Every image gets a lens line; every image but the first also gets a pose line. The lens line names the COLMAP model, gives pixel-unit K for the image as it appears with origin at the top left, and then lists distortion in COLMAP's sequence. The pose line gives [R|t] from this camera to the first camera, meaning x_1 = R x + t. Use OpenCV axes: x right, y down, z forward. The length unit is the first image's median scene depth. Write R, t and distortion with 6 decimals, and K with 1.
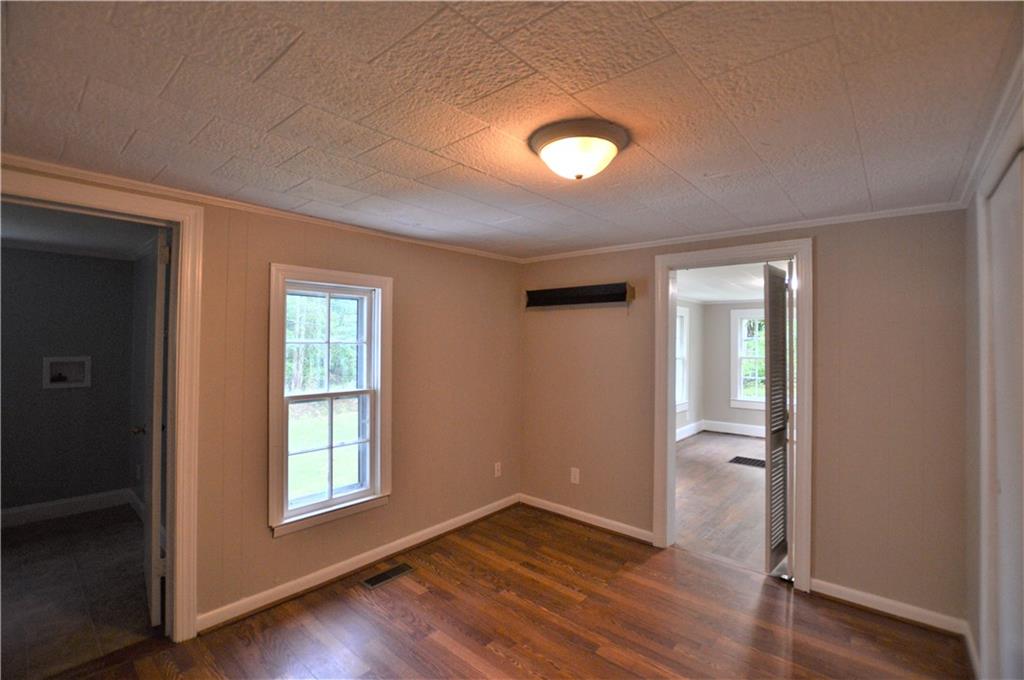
lens RADIAL K [[455.8, 0, 511.8], [0, 455.8, 332.4], [0, 0, 1]] dist [-0.039332, 0.005449]
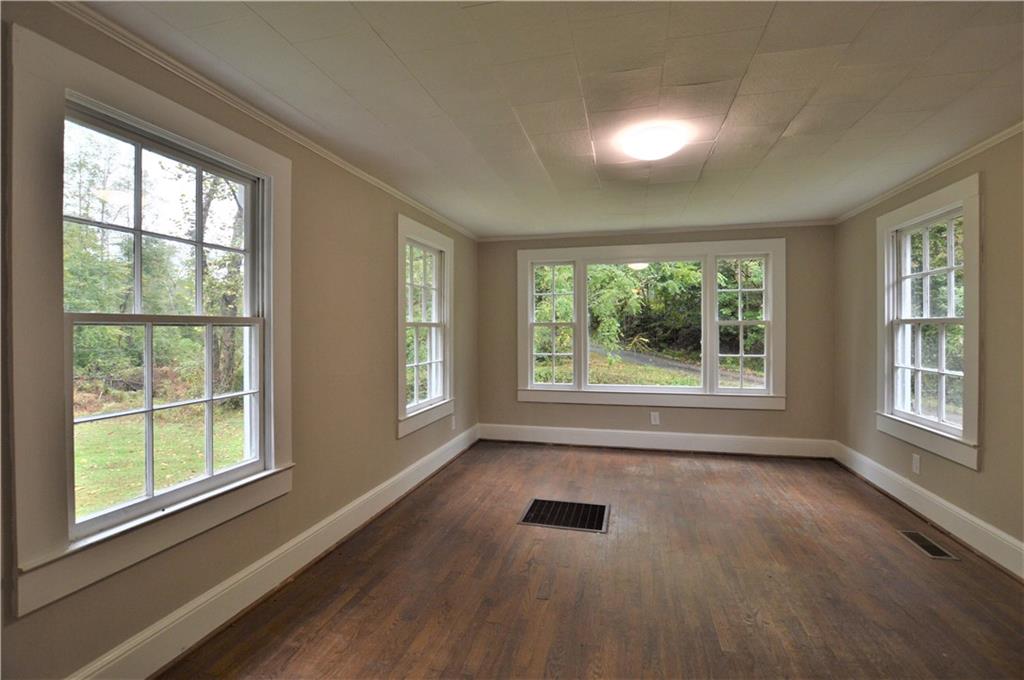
lens RADIAL K [[455.8, 0, 511.8], [0, 455.8, 332.4], [0, 0, 1]] dist [-0.039332, 0.005449]
pose [[0.895900, -0.012739, 0.444073, 0.520430], [0.000347, 0.999609, 0.027973, 0.134847], [-0.444255, -0.024907, 0.895554, 1.162657]]
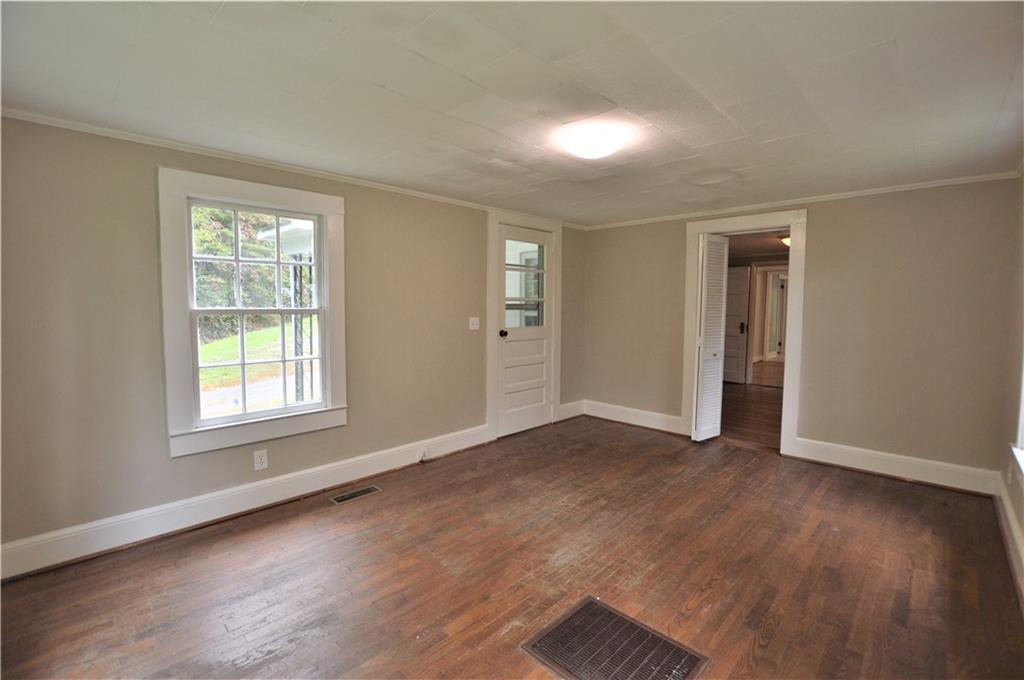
lens RADIAL K [[455.8, 0, 511.8], [0, 455.8, 332.4], [0, 0, 1]] dist [-0.039332, 0.005449]
pose [[-0.998562, -0.014812, 0.051514, 1.219423], [-0.012648, 0.999034, 0.042093, 0.135146], [-0.052087, 0.041381, -0.997785, 2.646641]]
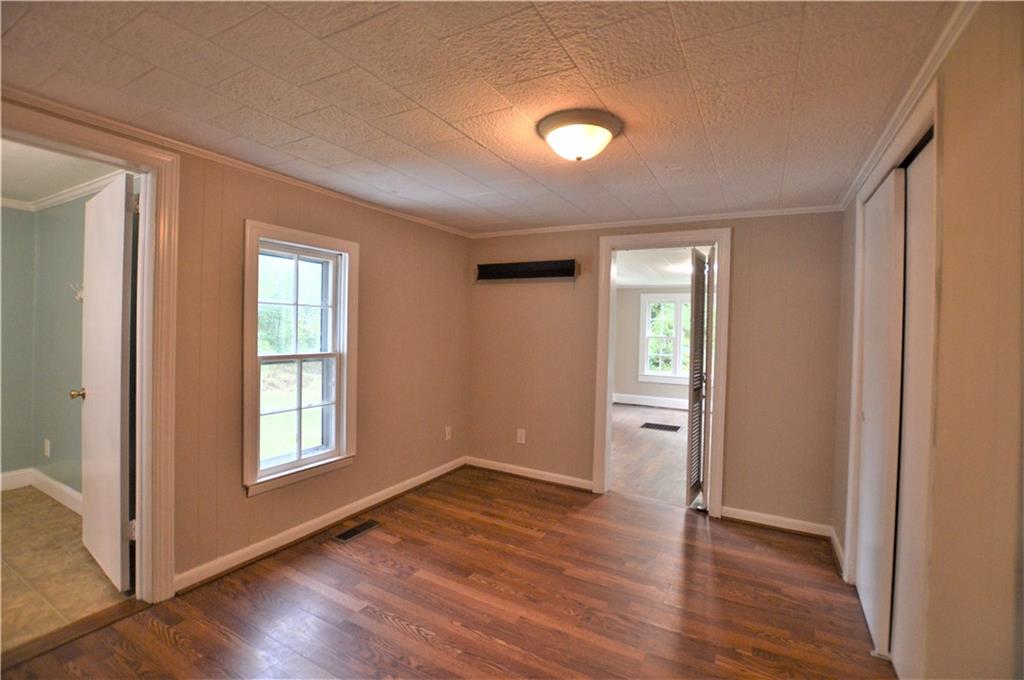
lens RADIAL K [[455.8, 0, 511.8], [0, 455.8, 332.4], [0, 0, 1]] dist [-0.039332, 0.005449]
pose [[0.978006, 0.014634, 0.208065, -0.153938], [-0.021826, 0.999240, 0.032311, 0.043250], [-0.207434, -0.036142, 0.977581, -0.075318]]
